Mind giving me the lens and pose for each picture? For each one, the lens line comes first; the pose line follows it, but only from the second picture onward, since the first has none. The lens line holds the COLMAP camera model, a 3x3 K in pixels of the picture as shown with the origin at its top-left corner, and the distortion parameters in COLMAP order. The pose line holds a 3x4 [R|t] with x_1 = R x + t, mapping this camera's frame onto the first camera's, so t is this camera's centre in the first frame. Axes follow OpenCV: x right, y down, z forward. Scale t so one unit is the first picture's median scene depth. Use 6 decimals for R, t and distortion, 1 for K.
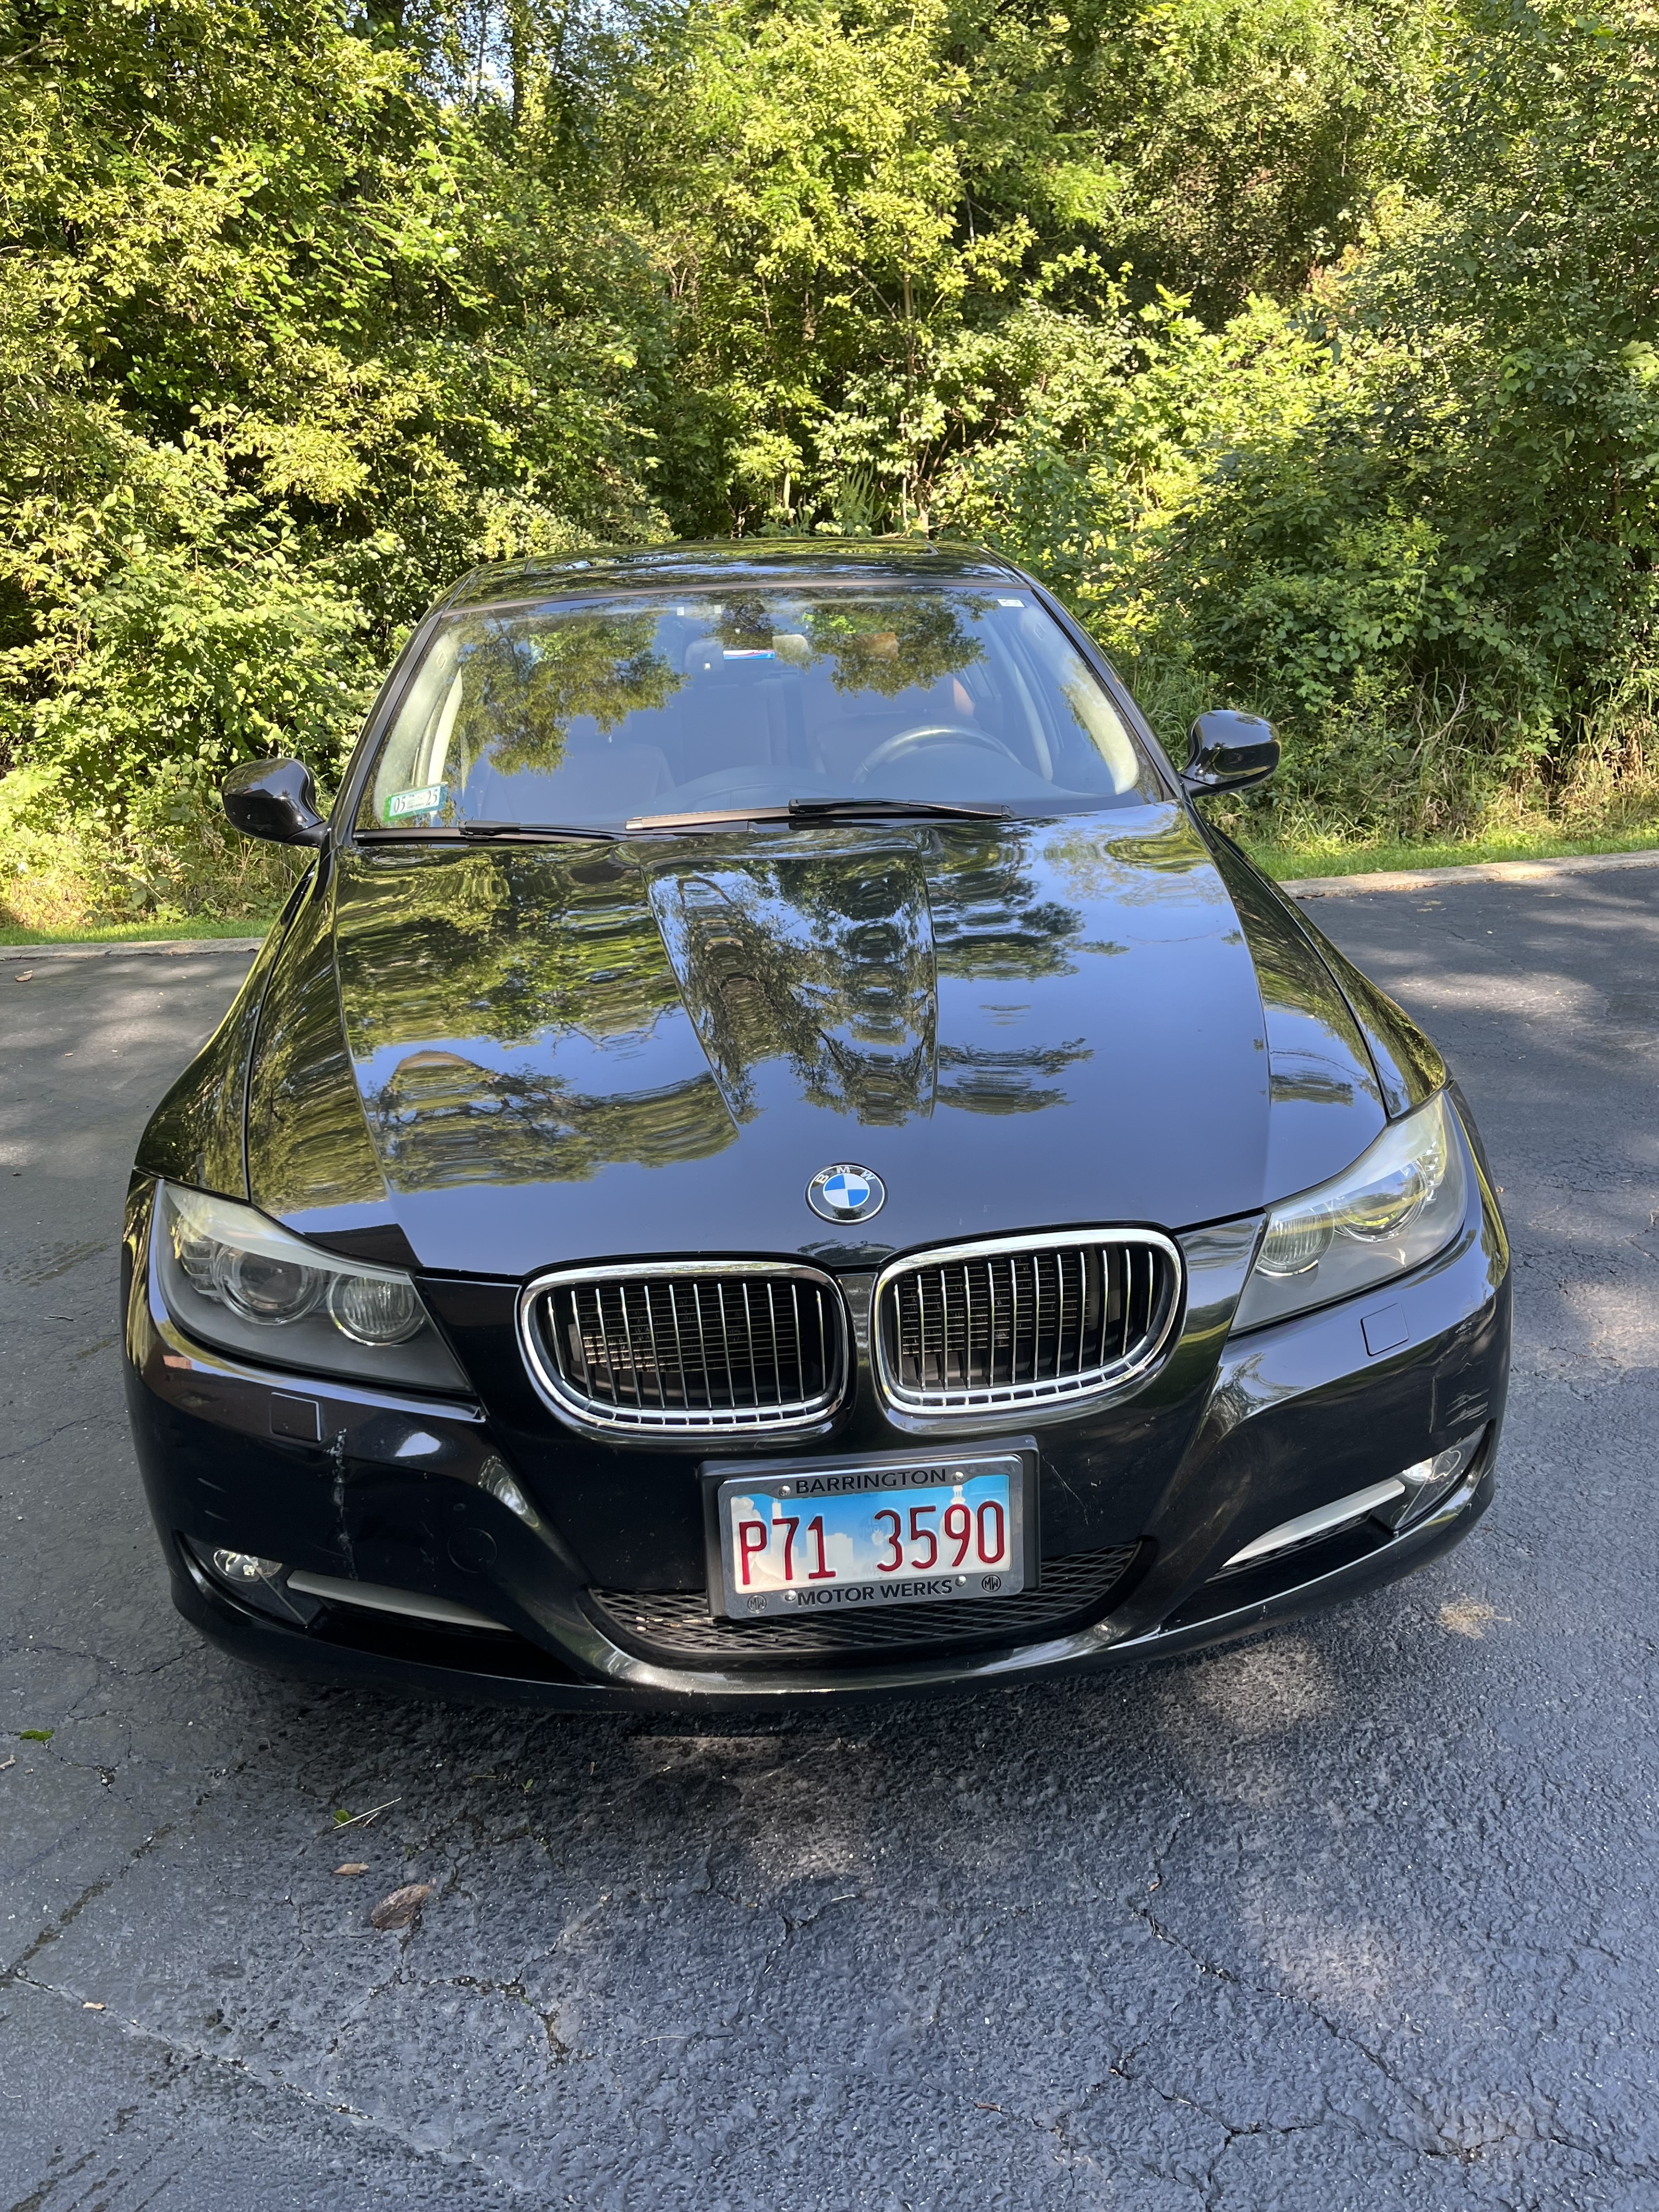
lens RADIAL K [[1733.0, 0, 828.3], [0, 1733.0, 1088.5], [0, 0, 1]] dist [0.039869, -0.027125]
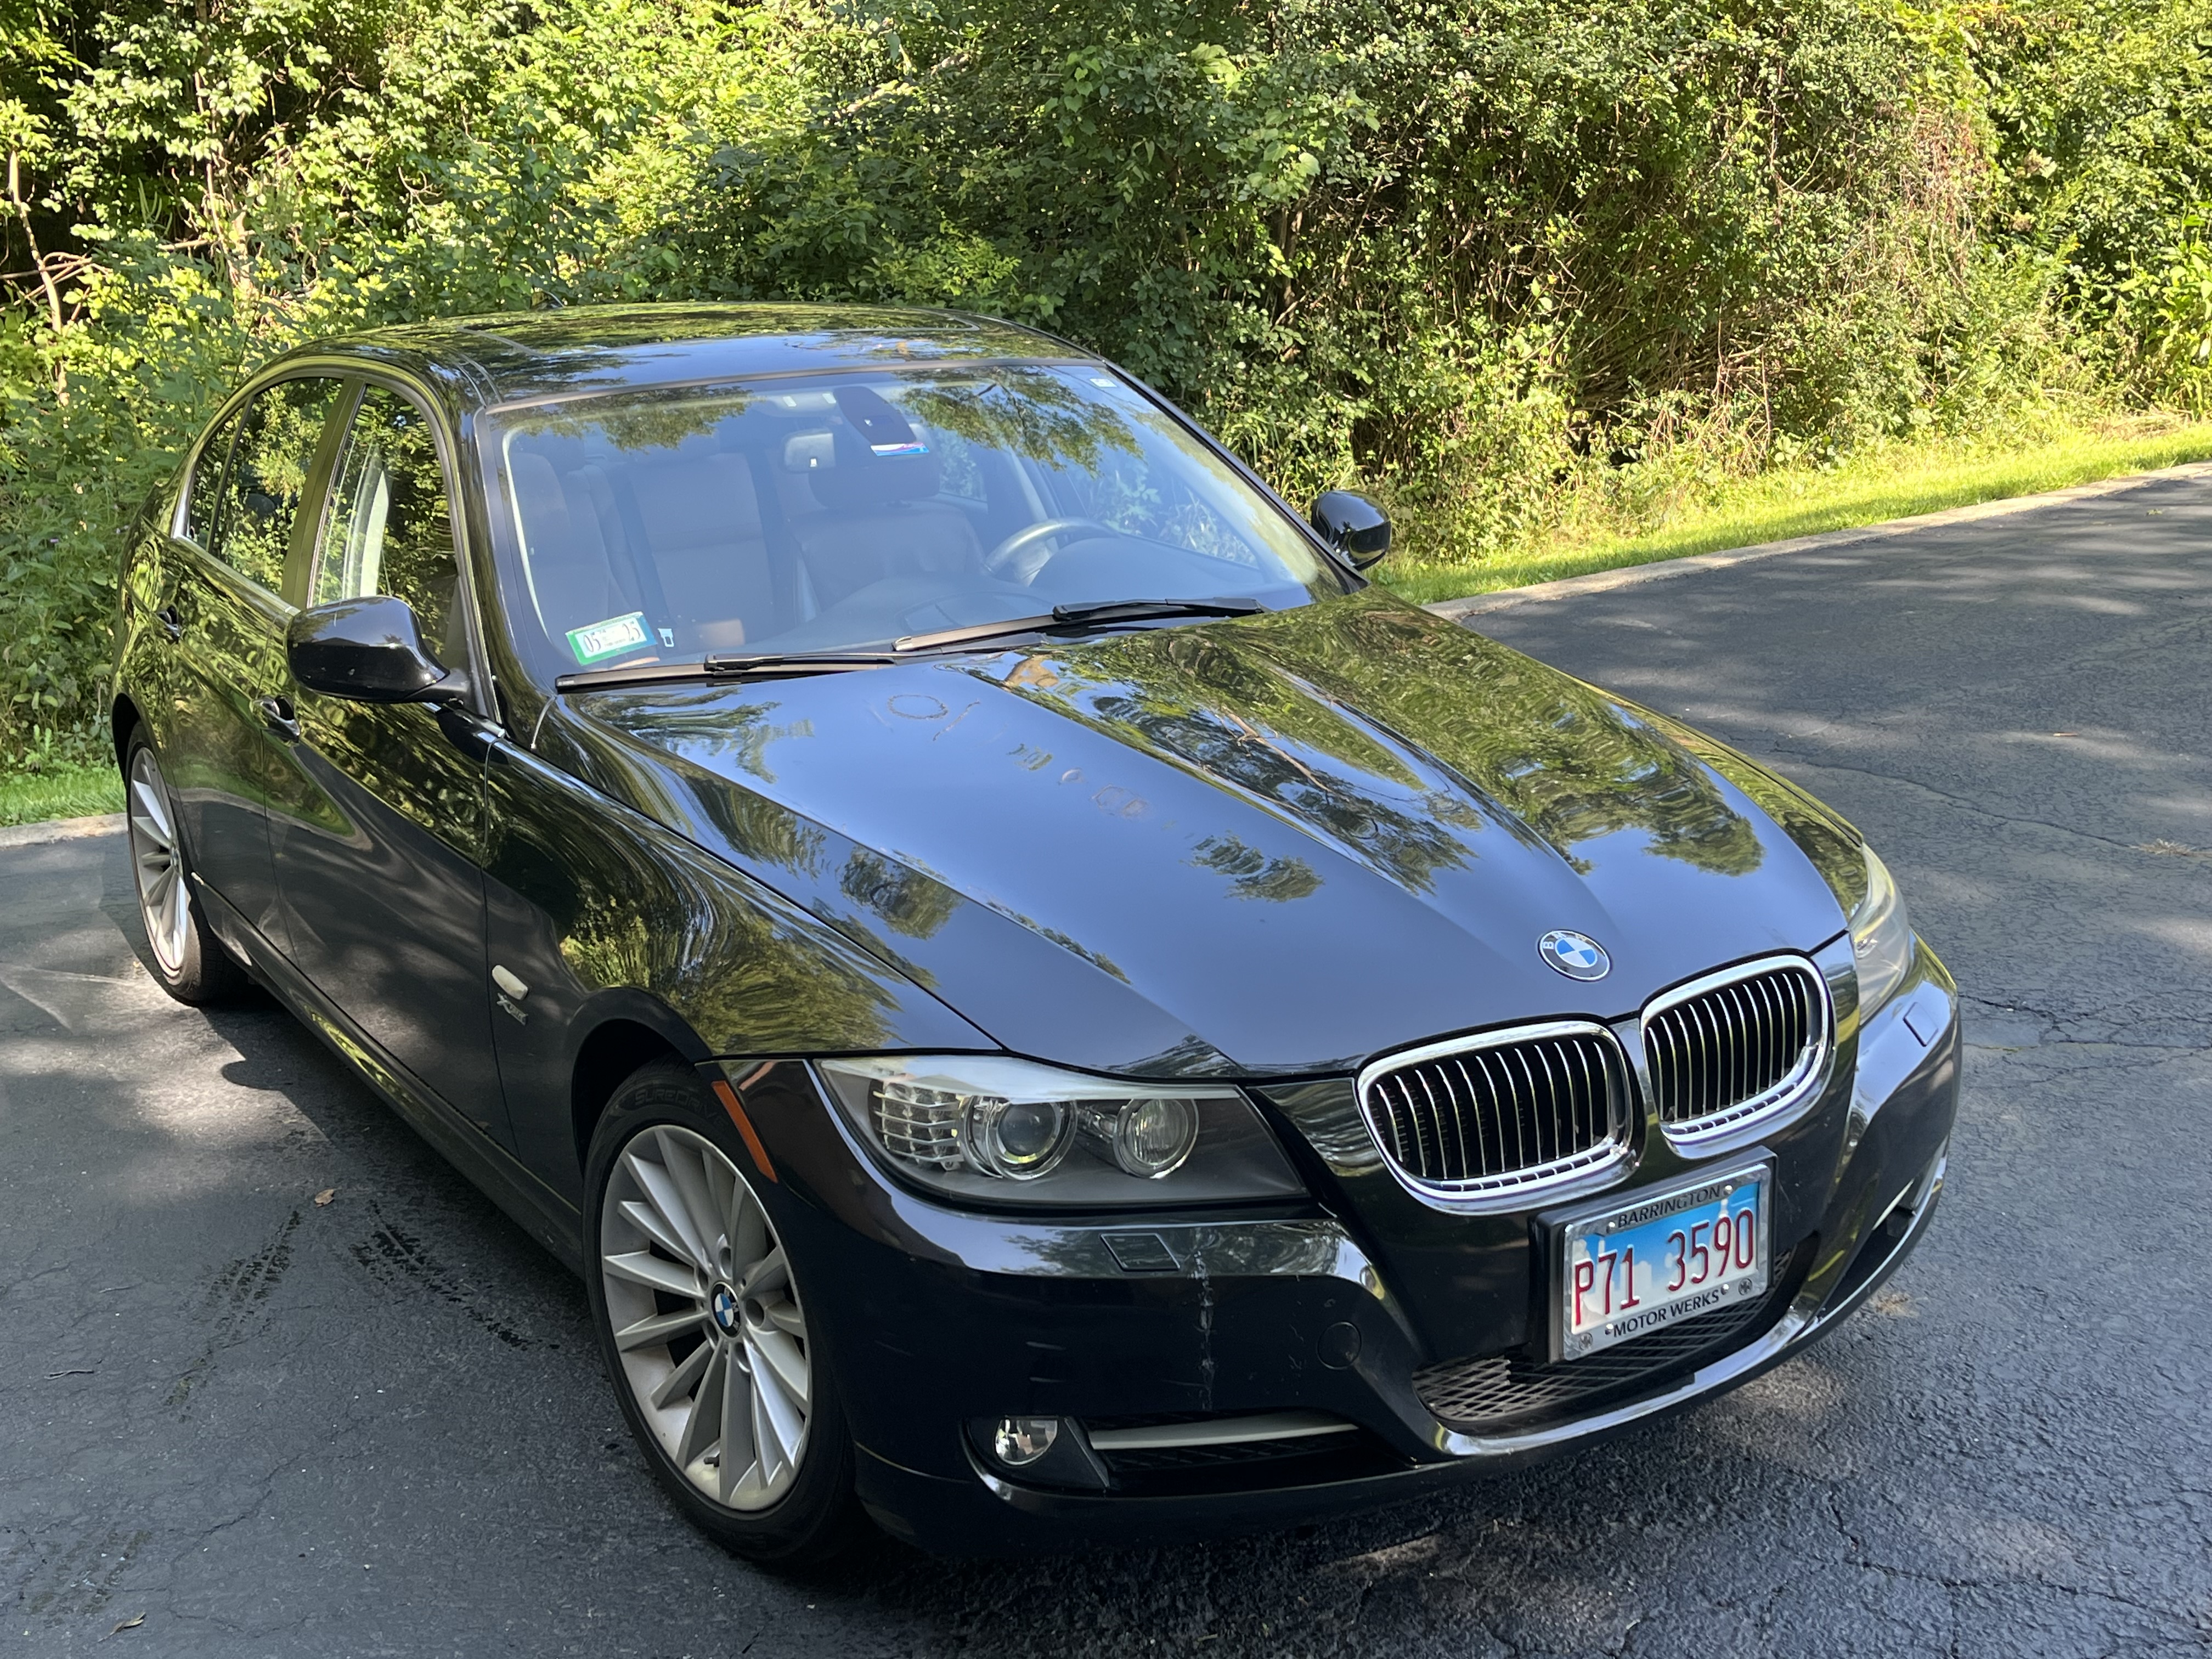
lens RADIAL K [[2454.8, 0, 1107.1], [0, 2454.8, 837.3], [0, 0, 1]] dist [0.022788, 0.000000]
pose [[0.894928, -0.101151, 0.434593, -0.151316], [0.129274, 0.990971, -0.035558, 0.000739], [-0.427073, 0.088003, 0.899925, -0.042539]]
